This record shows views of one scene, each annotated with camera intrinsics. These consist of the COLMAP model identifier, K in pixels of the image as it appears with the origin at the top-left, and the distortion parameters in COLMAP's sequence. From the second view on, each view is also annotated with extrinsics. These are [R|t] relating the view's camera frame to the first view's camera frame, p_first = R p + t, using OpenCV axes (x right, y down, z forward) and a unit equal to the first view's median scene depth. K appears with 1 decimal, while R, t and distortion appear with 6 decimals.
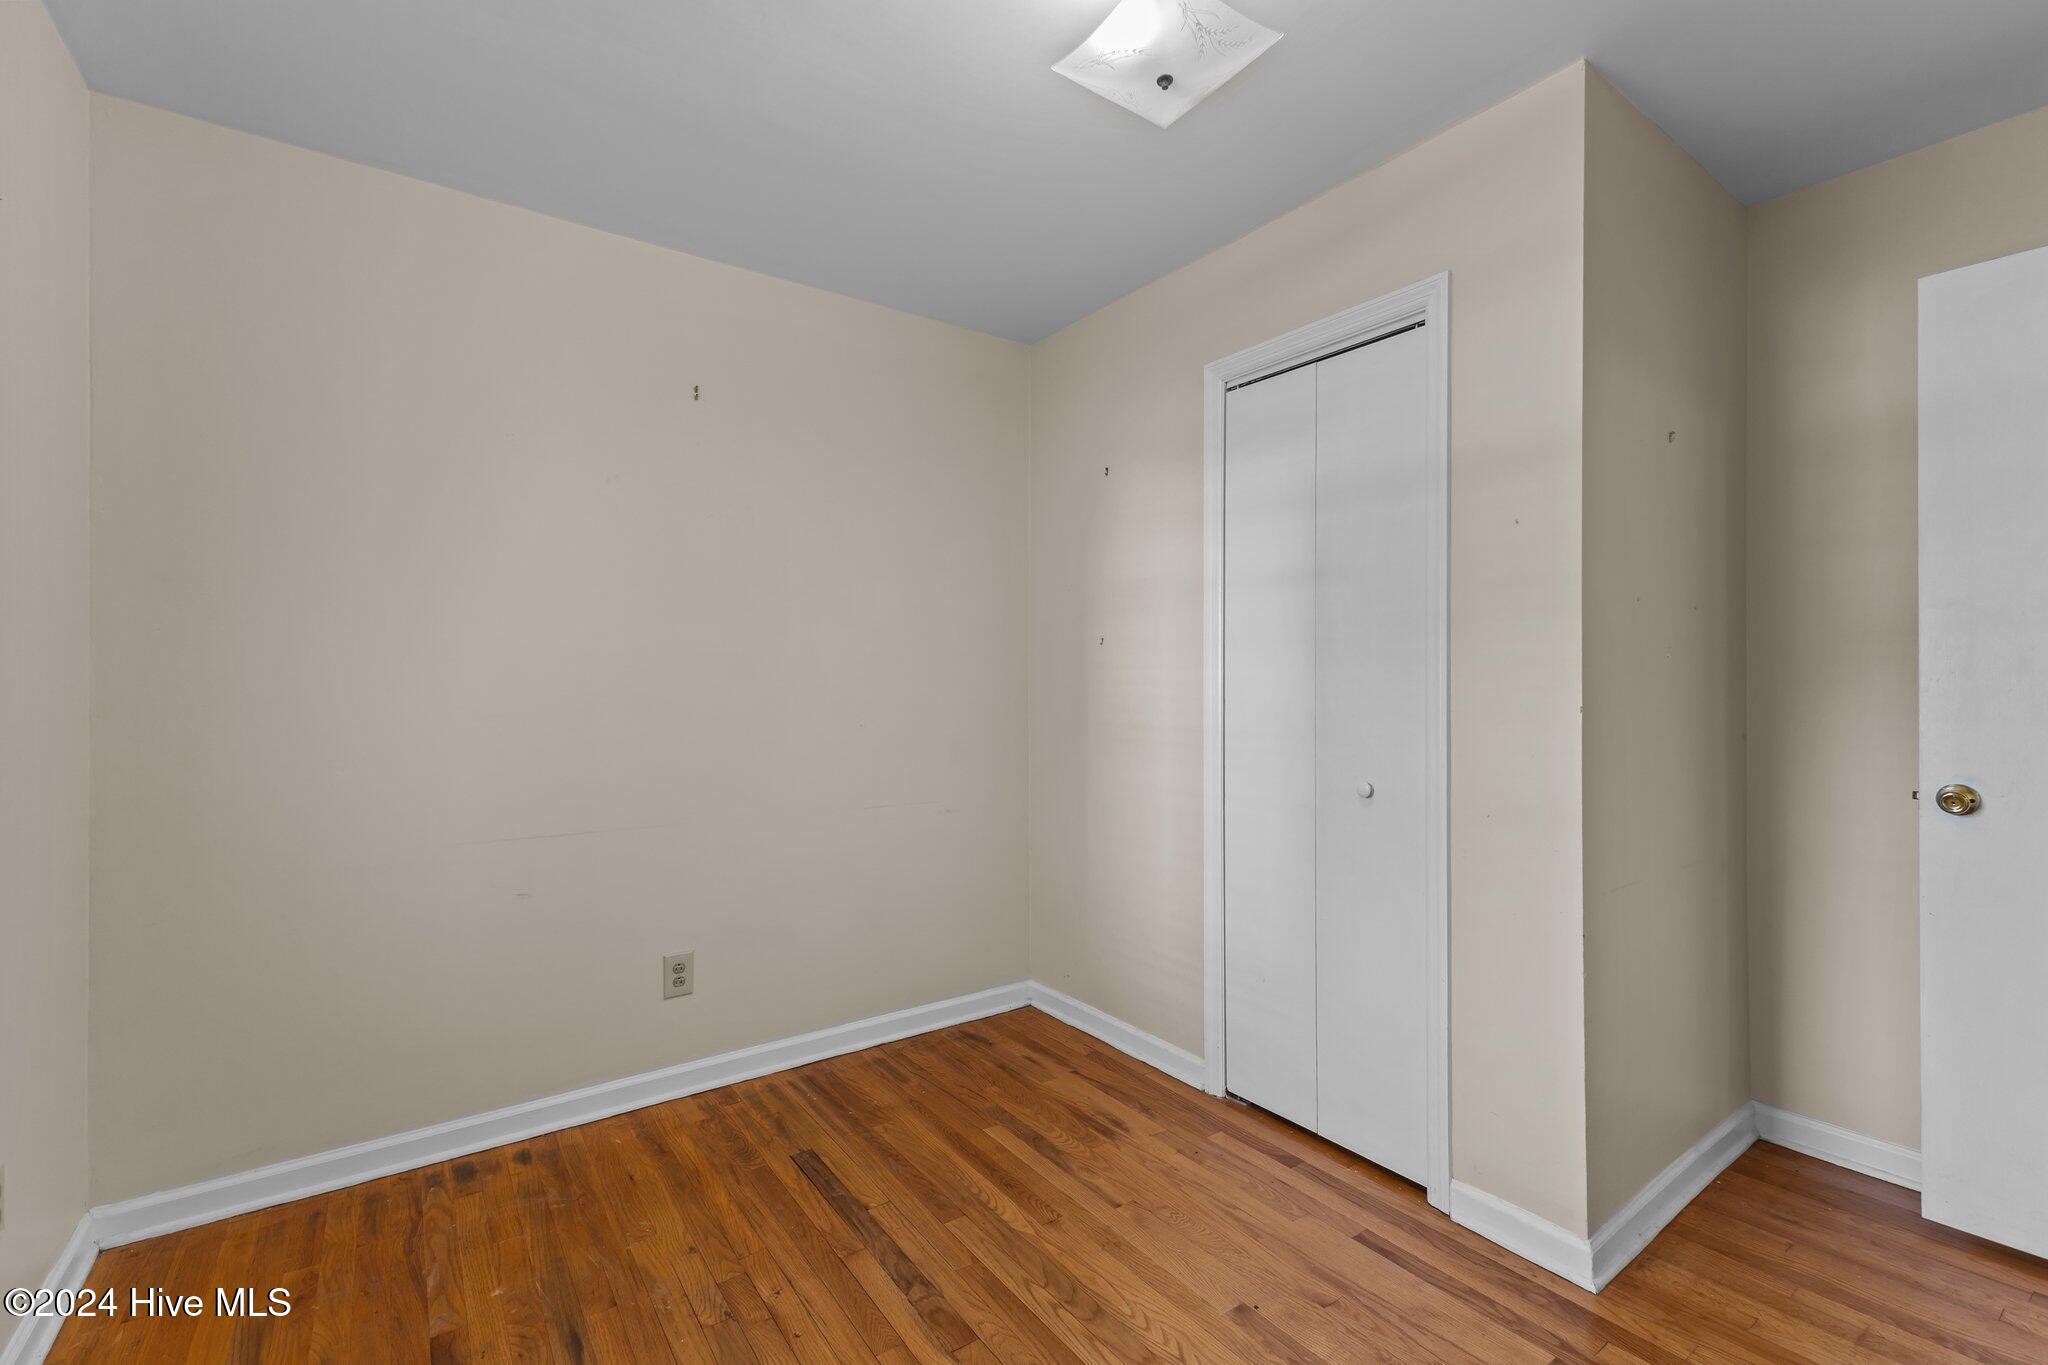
lens RADIAL K [[885.8, 0, 1023.7], [0, 885.8, 679.3], [0, 0, 1]] dist [0.000215, -0.000092]
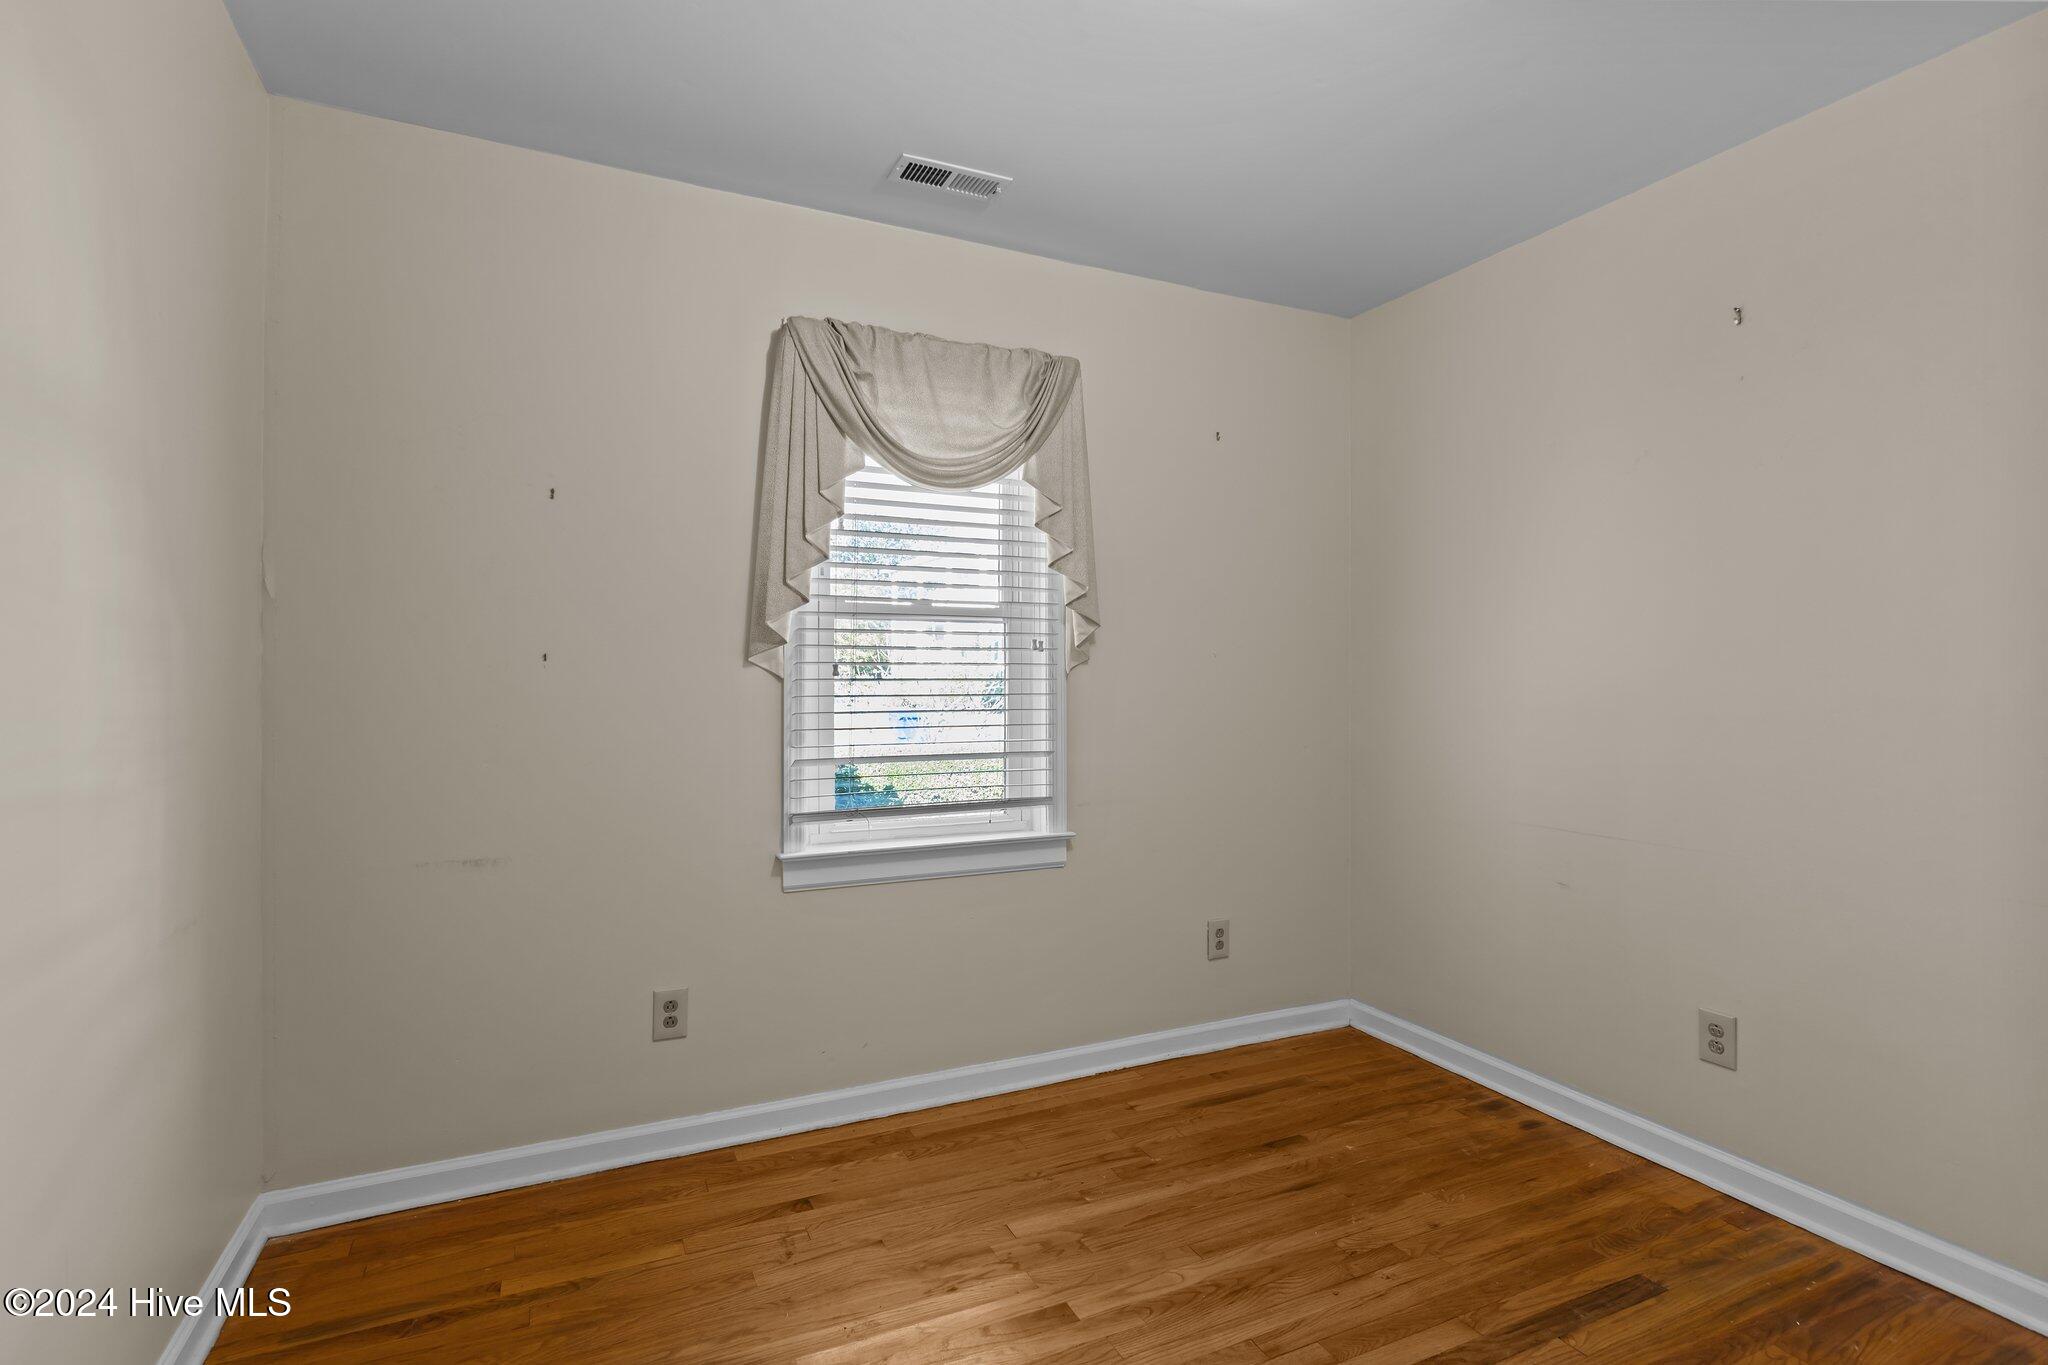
lens RADIAL K [[958.4, 0, 1021.1], [0, 958.4, 680.1], [0, 0, 1]] dist [-0.016671, -0.000494]
pose [[-0.183699, 0.003327, -0.982977, 0.710654], [-0.004632, 0.999980, 0.004250, 0.001245], [0.982972, 0.005334, -0.183680, 0.636327]]
